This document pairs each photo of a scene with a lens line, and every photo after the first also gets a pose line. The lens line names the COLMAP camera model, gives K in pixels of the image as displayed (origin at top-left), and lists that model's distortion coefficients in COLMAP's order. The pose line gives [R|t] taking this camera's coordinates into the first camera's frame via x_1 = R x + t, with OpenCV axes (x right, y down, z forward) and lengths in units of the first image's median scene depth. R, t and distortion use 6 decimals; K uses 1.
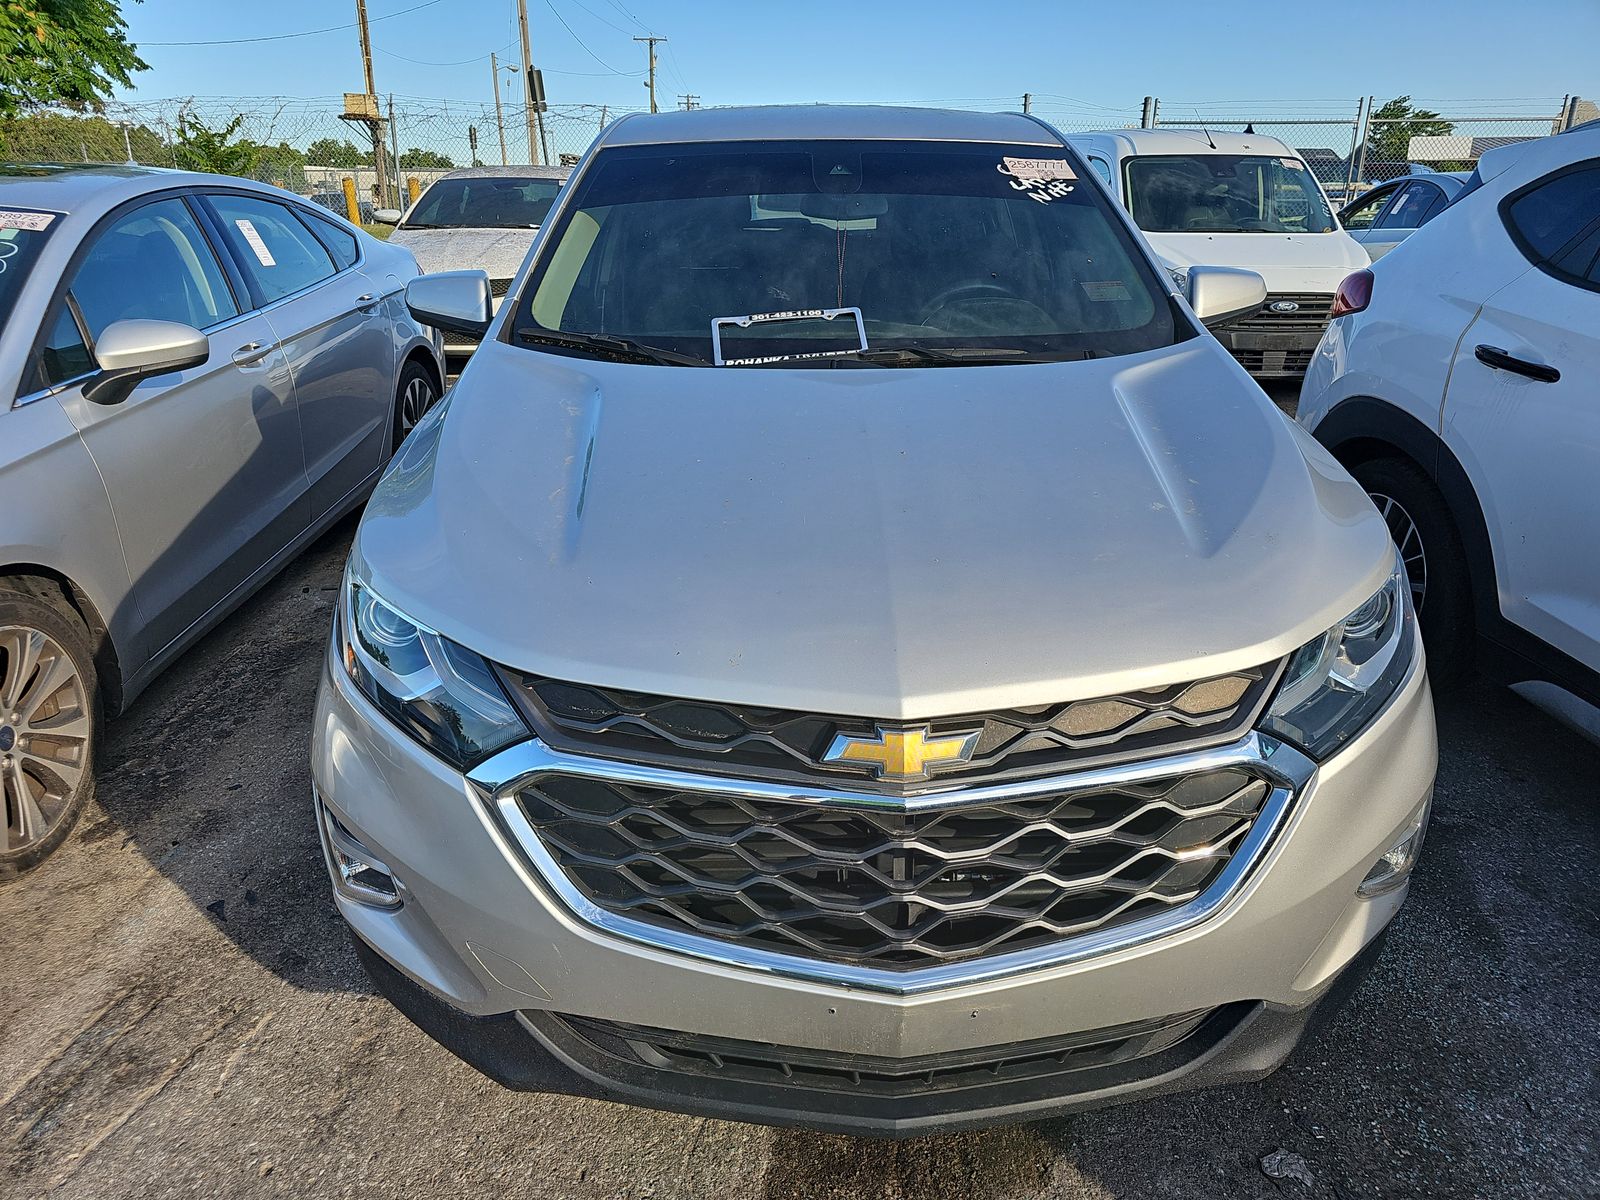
lens RADIAL K [[1198.2, 0, 800.0], [0, 1198.2, 600.0], [0, 0, 1]] dist [0.057482, -0.057744]
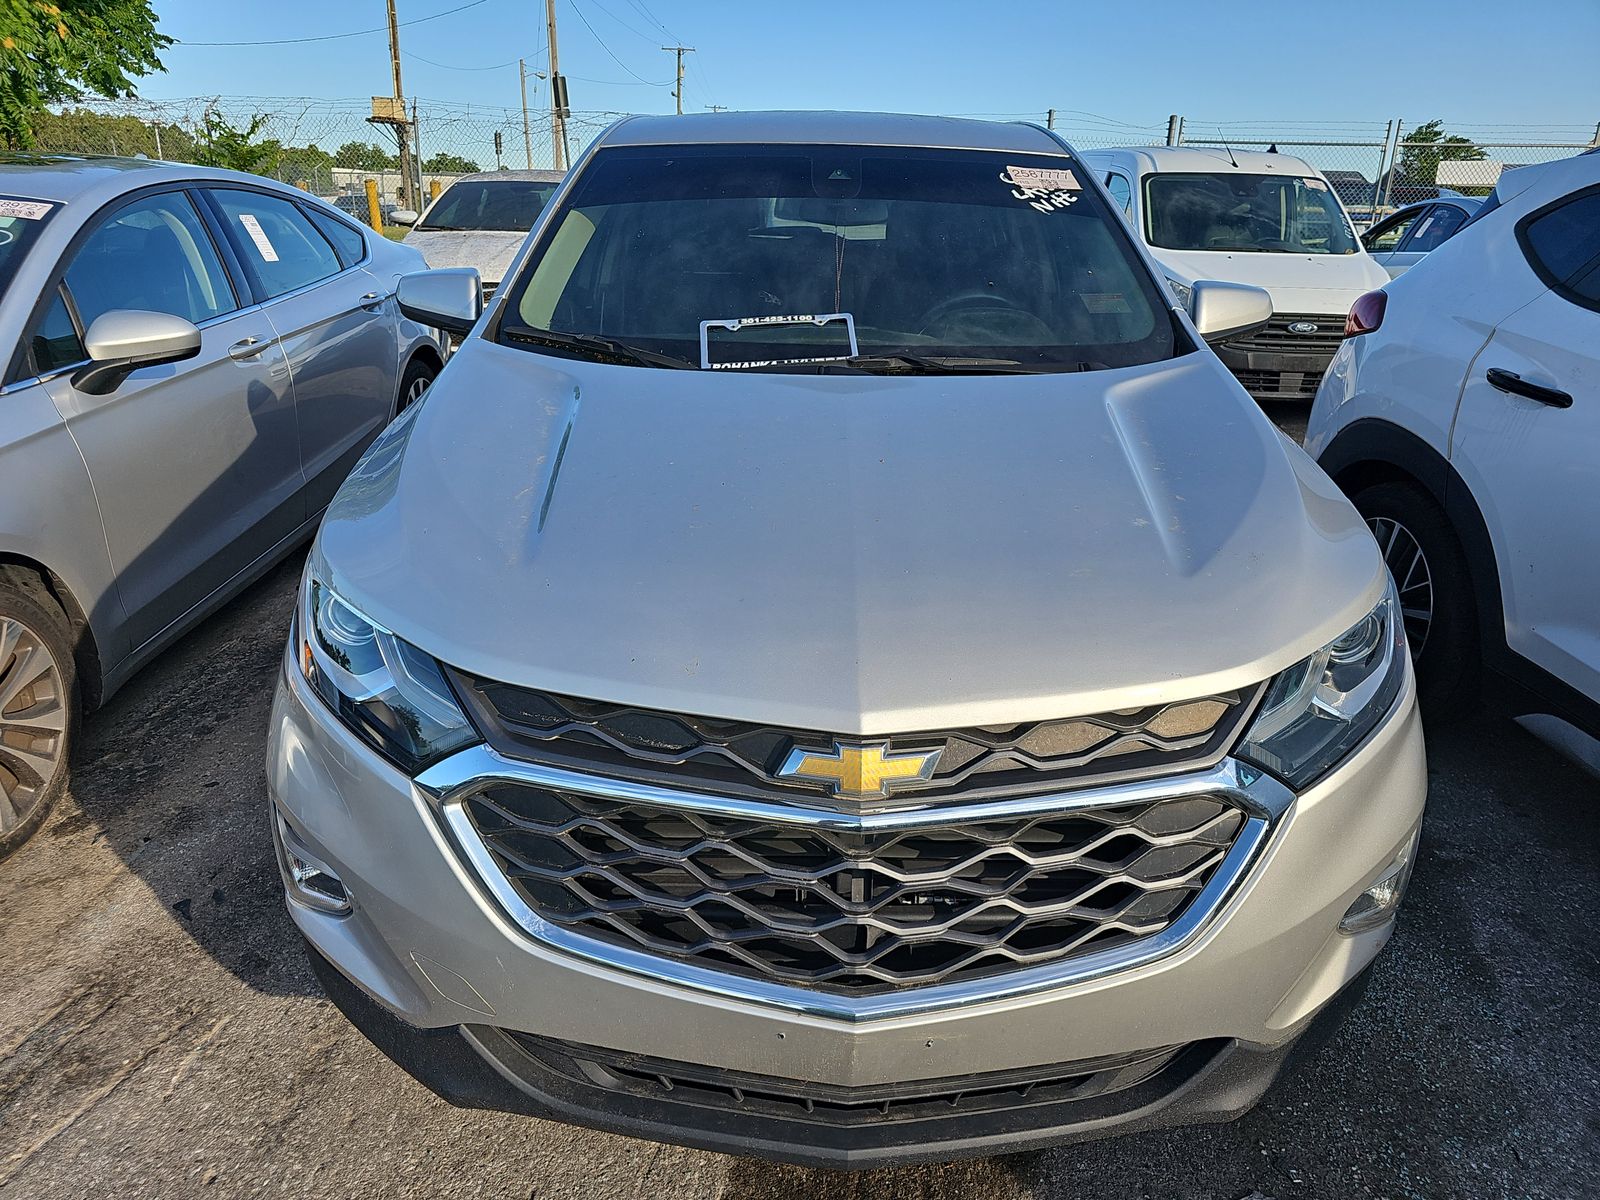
lens RADIAL K [[1198.2, 0, 800.0], [0, 1198.2, 600.0], [0, 0, 1]] dist [0.057482, -0.057744]
pose [[0.999515, 0.026742, -0.015979, 0.032647], [-0.026900, 0.999590, -0.009766, 0.001229], [0.015712, 0.010191, 0.999825, 0.022536]]
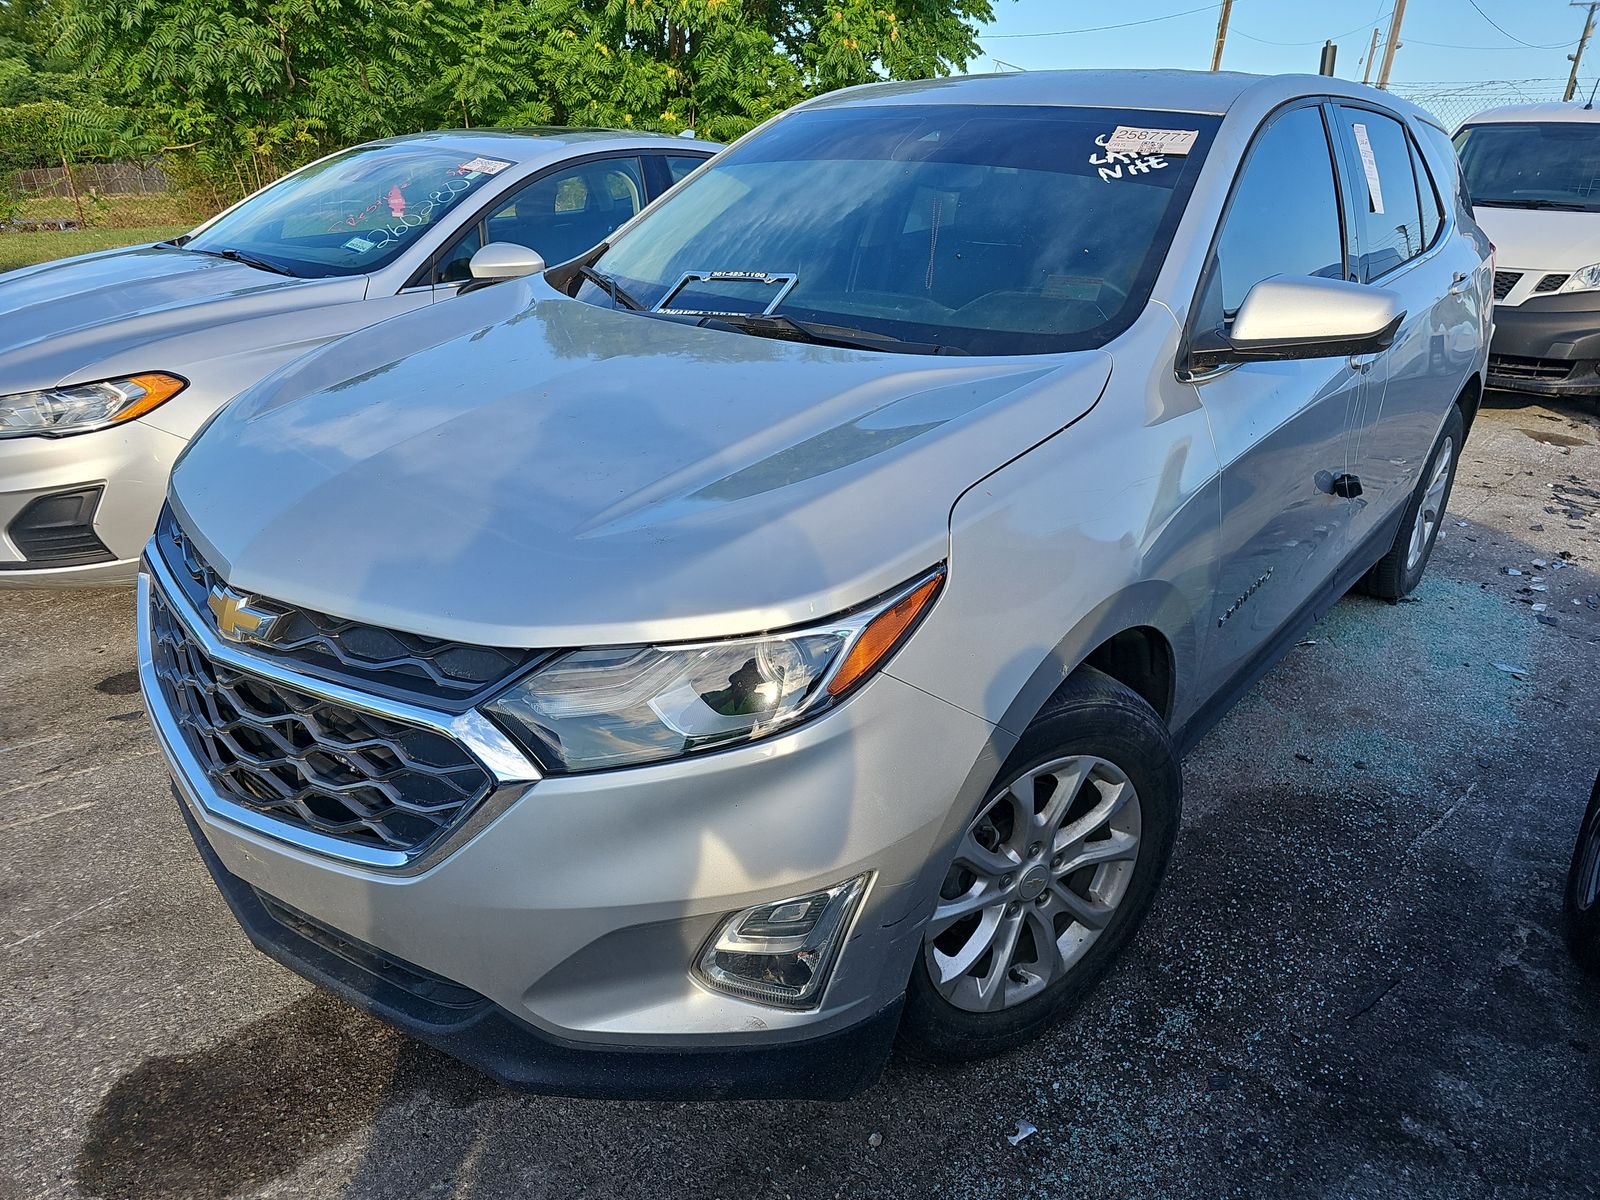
lens RADIAL K [[1198.2, 0, 800.0], [0, 1198.2, 600.0], [0, 0, 1]] dist [0.057482, -0.057744]
pose [[0.725080, 0.264300, -0.635928, 0.823215], [-0.257778, 0.960453, 0.105262, -0.101573], [0.638599, 0.087605, 0.764537, 0.303926]]
